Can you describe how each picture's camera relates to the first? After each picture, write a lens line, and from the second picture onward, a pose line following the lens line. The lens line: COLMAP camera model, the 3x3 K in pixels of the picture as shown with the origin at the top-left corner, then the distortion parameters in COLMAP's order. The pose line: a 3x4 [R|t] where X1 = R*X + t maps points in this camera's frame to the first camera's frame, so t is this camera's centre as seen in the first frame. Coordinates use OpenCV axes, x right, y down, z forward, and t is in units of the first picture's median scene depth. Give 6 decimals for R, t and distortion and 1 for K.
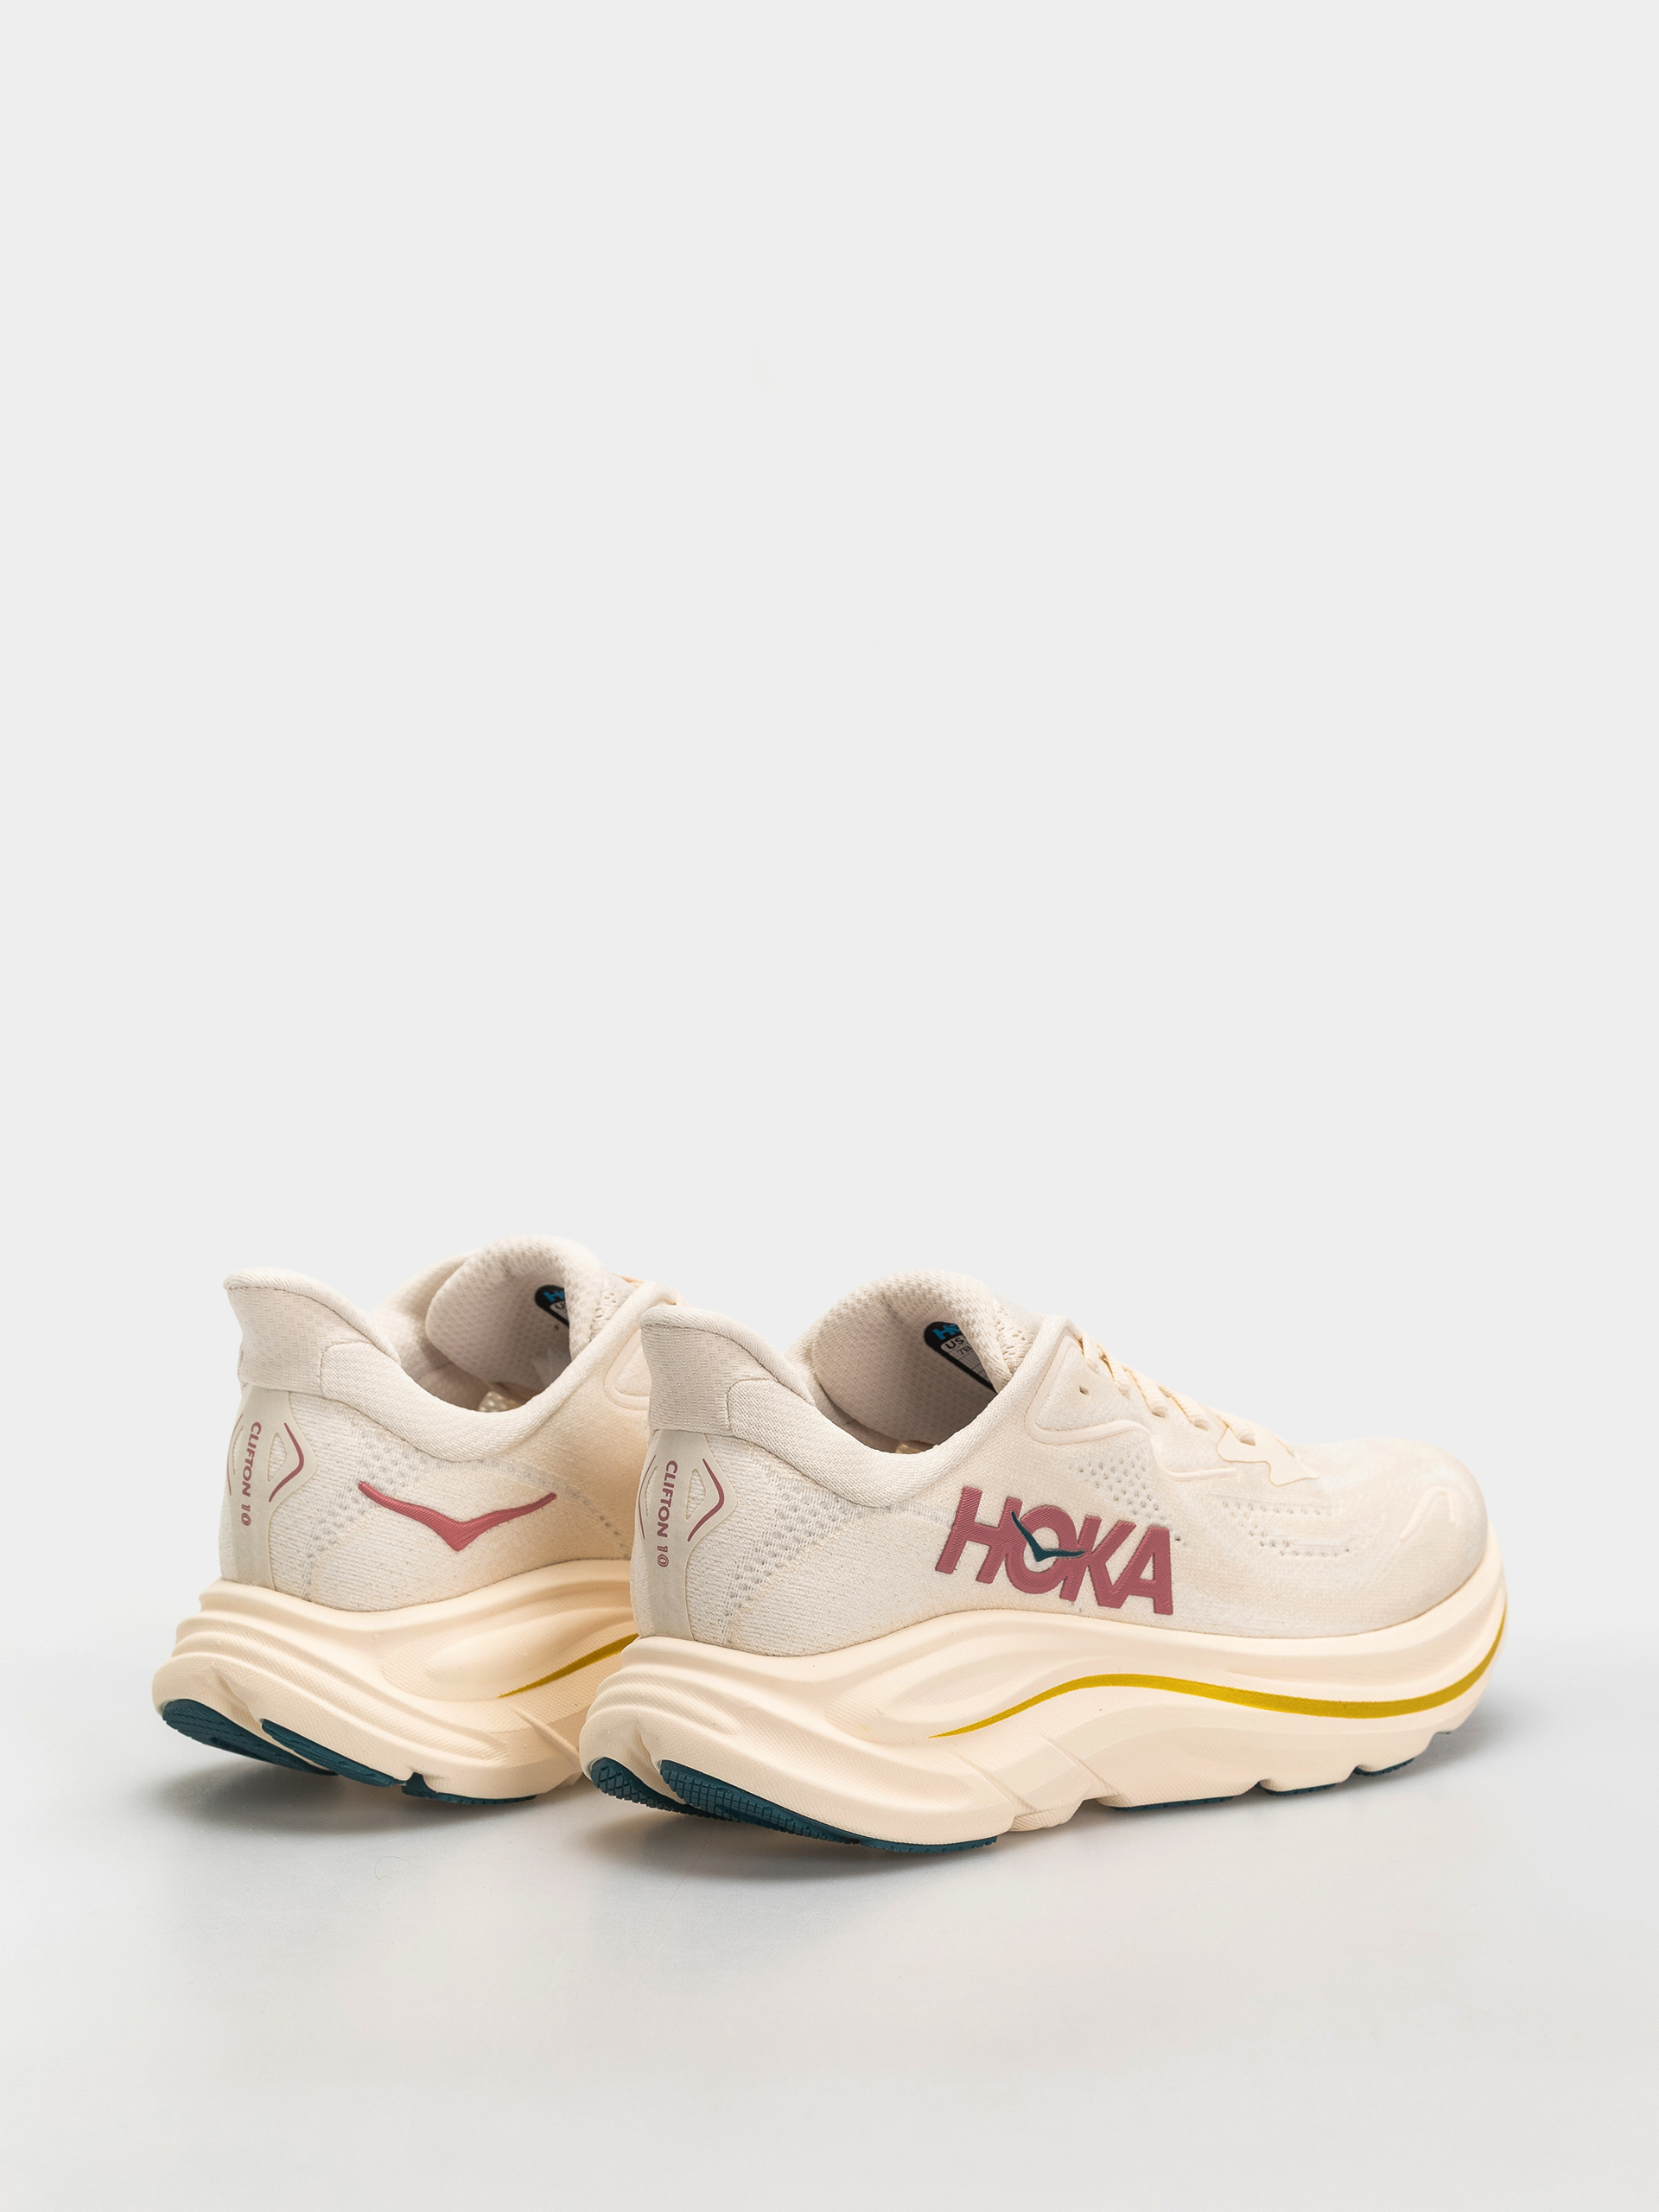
lens RADIAL K [[6274.3, 0, 826.2], [0, 6274.3, 1104.6], [0, 0, 1]] dist [0.295954, 0.000000]
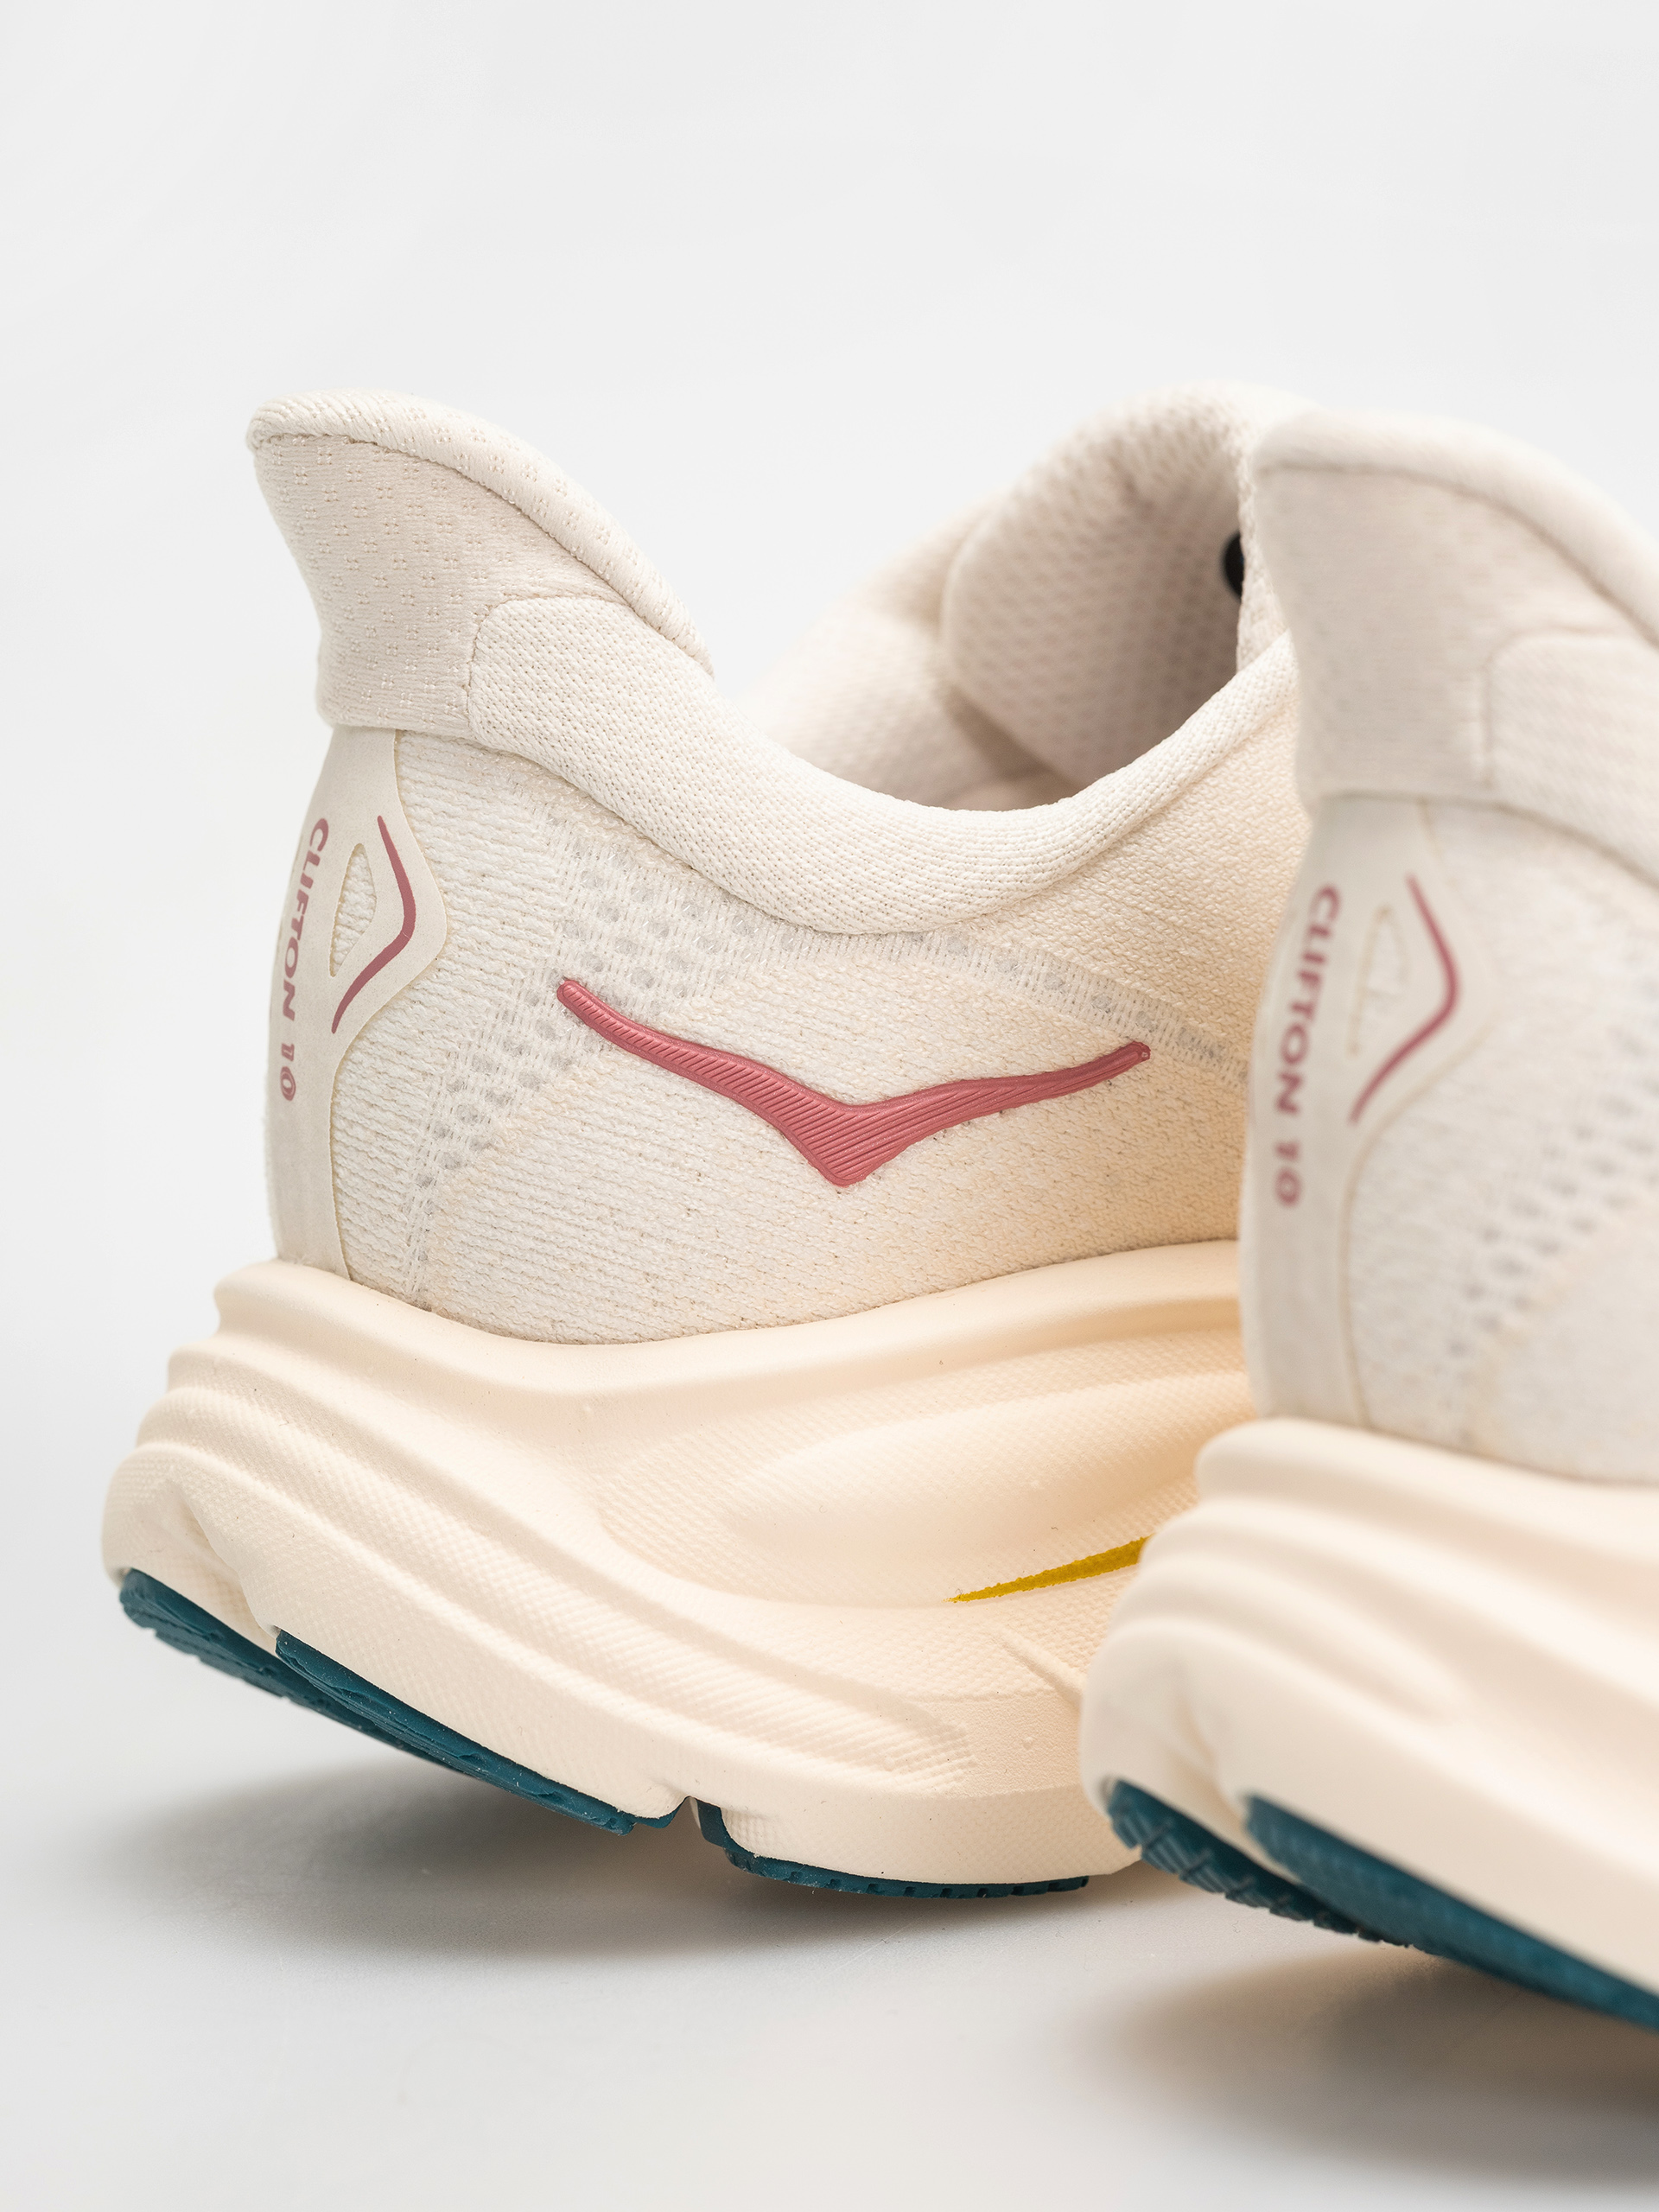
lens RADIAL K [[7193.3, 0, 830.8], [0, 7193.3, 1109.2], [0, 0, 1]] dist [0.160352, 0.000000]
pose [[0.966491, 0.022752, -0.255690, 0.045124], [-0.021169, 0.999736, 0.008940, 0.063325], [0.255826, -0.003227, 0.966717, 0.608891]]
